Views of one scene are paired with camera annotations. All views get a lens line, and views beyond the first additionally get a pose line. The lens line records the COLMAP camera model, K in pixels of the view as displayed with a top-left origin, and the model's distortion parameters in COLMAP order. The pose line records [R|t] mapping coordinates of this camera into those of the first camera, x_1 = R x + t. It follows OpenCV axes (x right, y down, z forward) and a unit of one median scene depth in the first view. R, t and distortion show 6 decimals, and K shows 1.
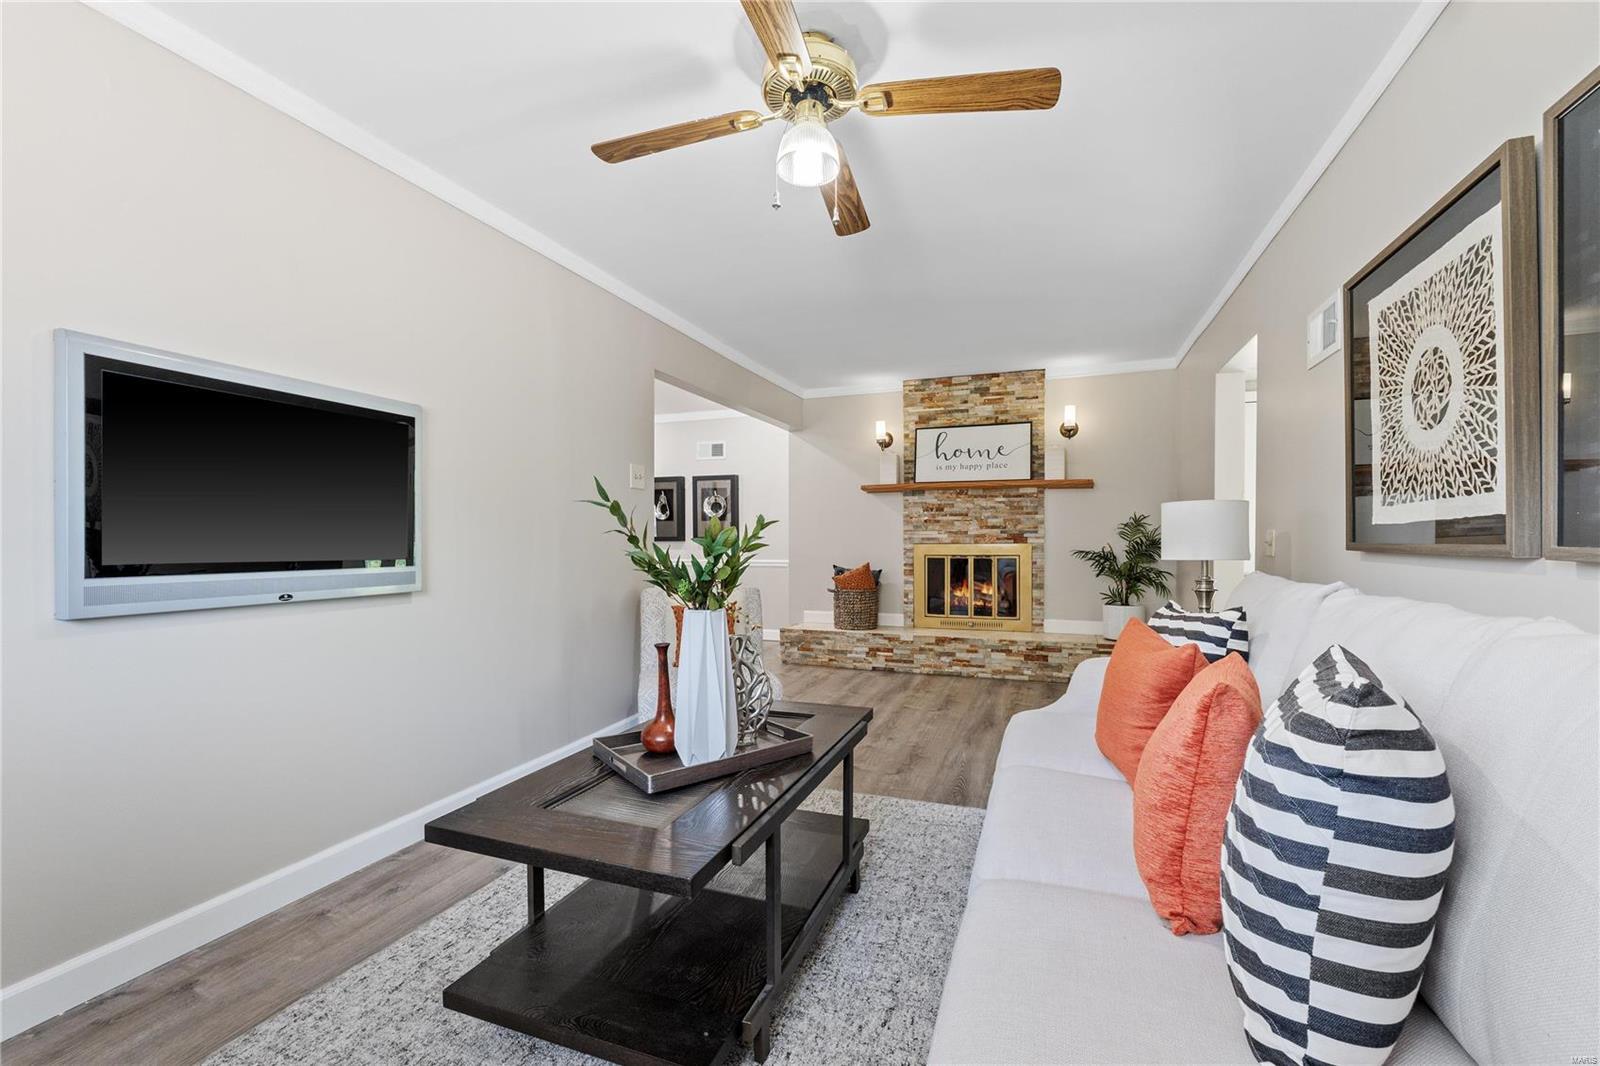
lens RADIAL K [[680.7, 0, 798.8], [0, 680.7, 543.4], [0, 0, 1]] dist [-0.011895, -0.001212]
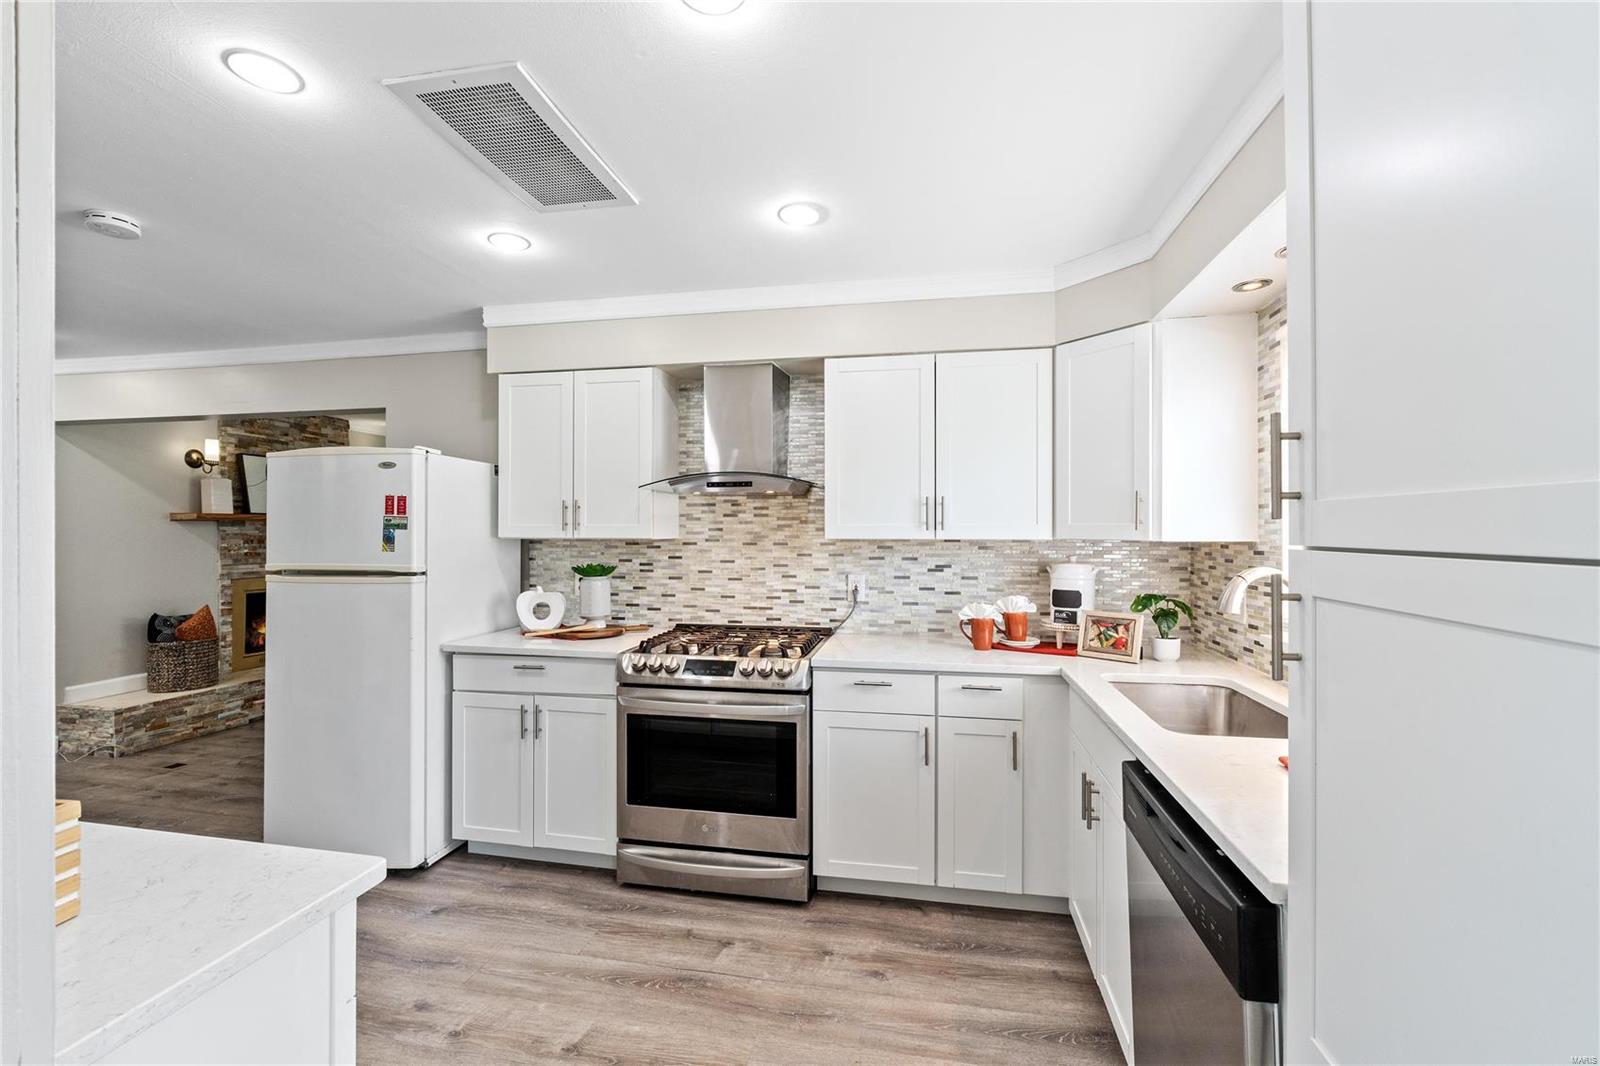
lens RADIAL K [[663.5, 0, 800.4], [0, 663.5, 537.2], [0, 0, 1]] dist [-0.012367, 0.000005]
pose [[-0.162996, -0.001128, 0.986626, -0.832048], [0.005956, 0.999980, 0.002127, -0.054163], [-0.986609, 0.006223, -0.162986, 0.408937]]
